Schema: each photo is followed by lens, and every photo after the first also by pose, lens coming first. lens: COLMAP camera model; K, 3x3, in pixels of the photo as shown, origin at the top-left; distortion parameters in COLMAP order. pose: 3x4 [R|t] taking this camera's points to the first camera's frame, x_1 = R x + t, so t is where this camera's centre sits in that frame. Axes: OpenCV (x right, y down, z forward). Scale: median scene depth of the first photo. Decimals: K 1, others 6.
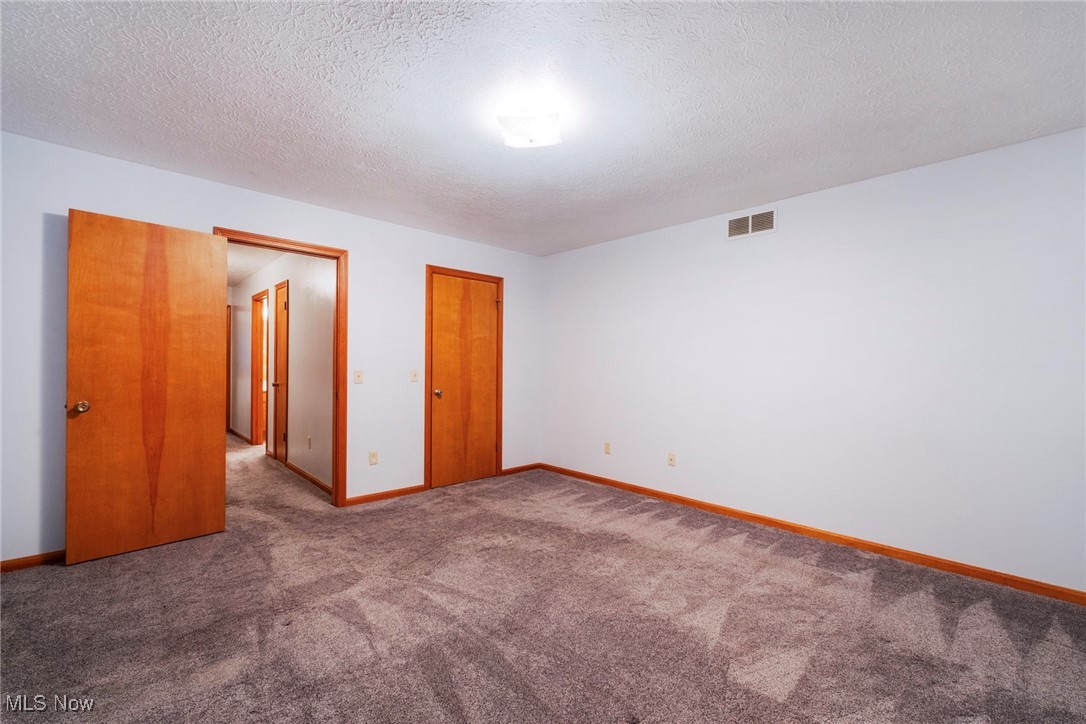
lens RADIAL K [[456.2, 0, 543.0], [0, 456.2, 362.0], [0, 0, 1]] dist [-0.002269, -0.000310]
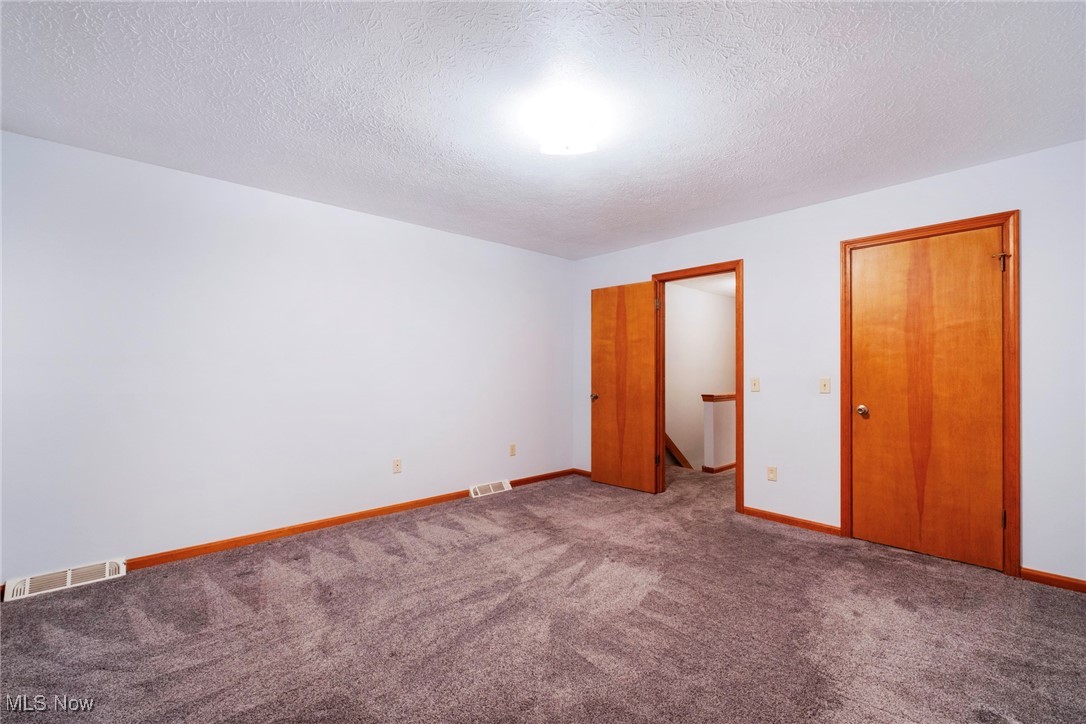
lens RADIAL K [[451.8, 0, 543.0], [0, 451.8, 362.0], [0, 0, 1]] dist [-0.000780, -0.000052]
pose [[-0.000259, -0.032124, -0.999484, 0.501106], [0.004016, 0.999476, -0.032125, 0.012054], [0.999992, -0.004022, -0.000130, 0.492660]]
